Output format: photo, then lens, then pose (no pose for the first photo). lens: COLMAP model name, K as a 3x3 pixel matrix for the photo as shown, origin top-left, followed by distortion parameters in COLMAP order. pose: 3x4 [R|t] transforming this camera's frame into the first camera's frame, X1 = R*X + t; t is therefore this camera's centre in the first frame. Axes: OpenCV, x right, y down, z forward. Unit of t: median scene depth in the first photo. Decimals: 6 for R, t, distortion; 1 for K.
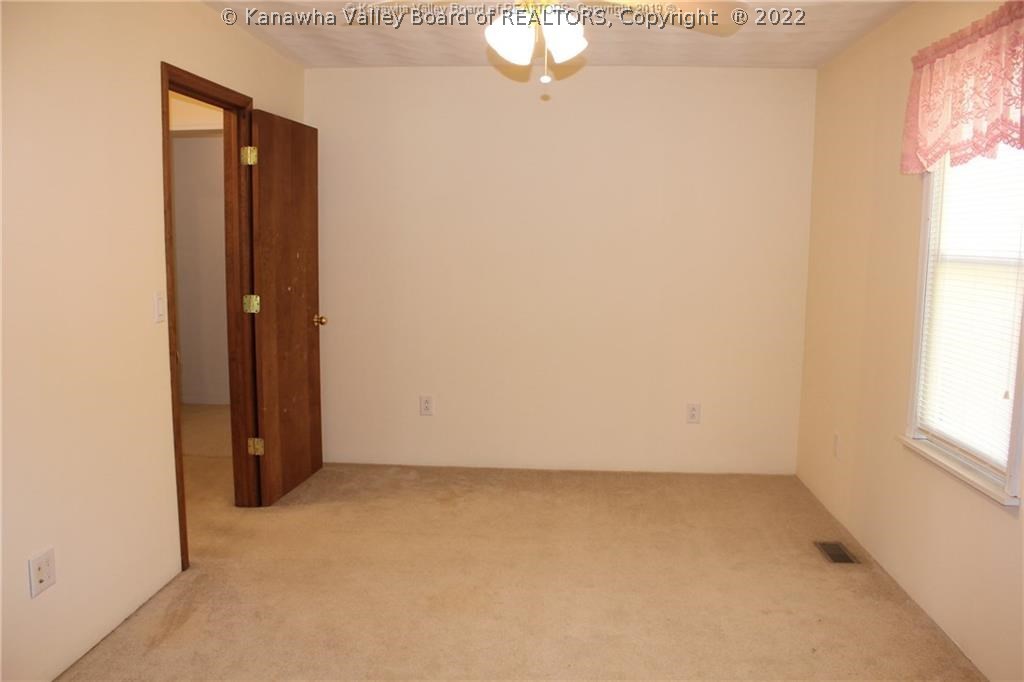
lens RADIAL K [[847.5, 0, 512.0], [0, 847.5, 341.0], [0, 0, 1]] dist [-0.049067, 0.000712]
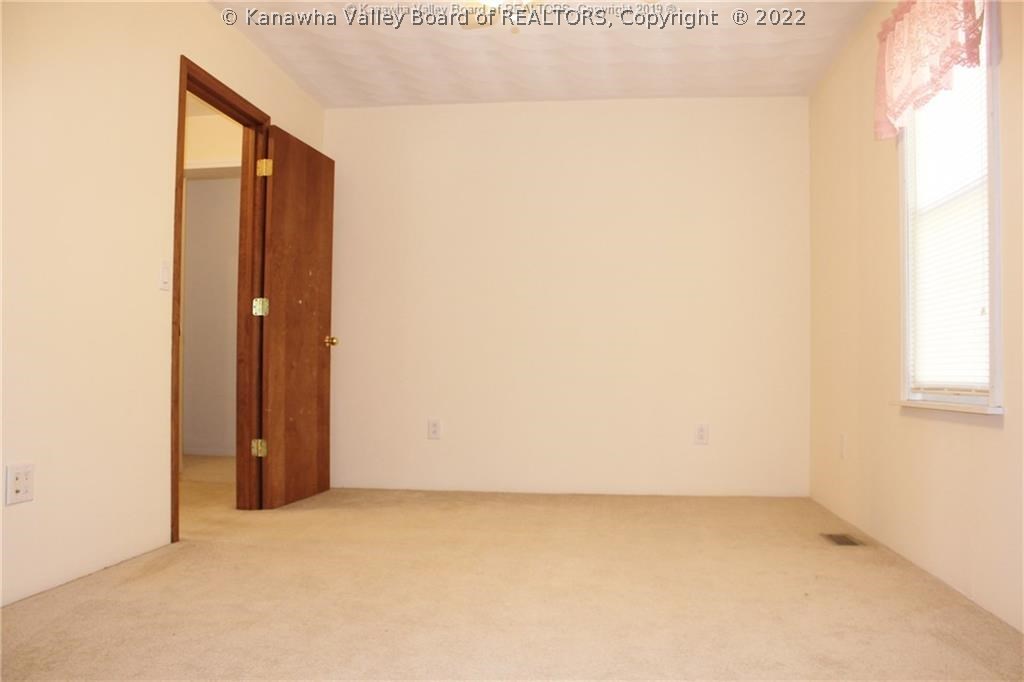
lens RADIAL K [[840.8, 0, 512.0], [0, 840.8, 341.0], [0, 0, 1]] dist [-0.056766, -0.001020]
pose [[0.998590, -0.006168, -0.052723, 0.054453], [-0.002317, 0.987214, -0.159382, 0.161534], [0.053032, 0.159279, 0.985808, 0.006863]]
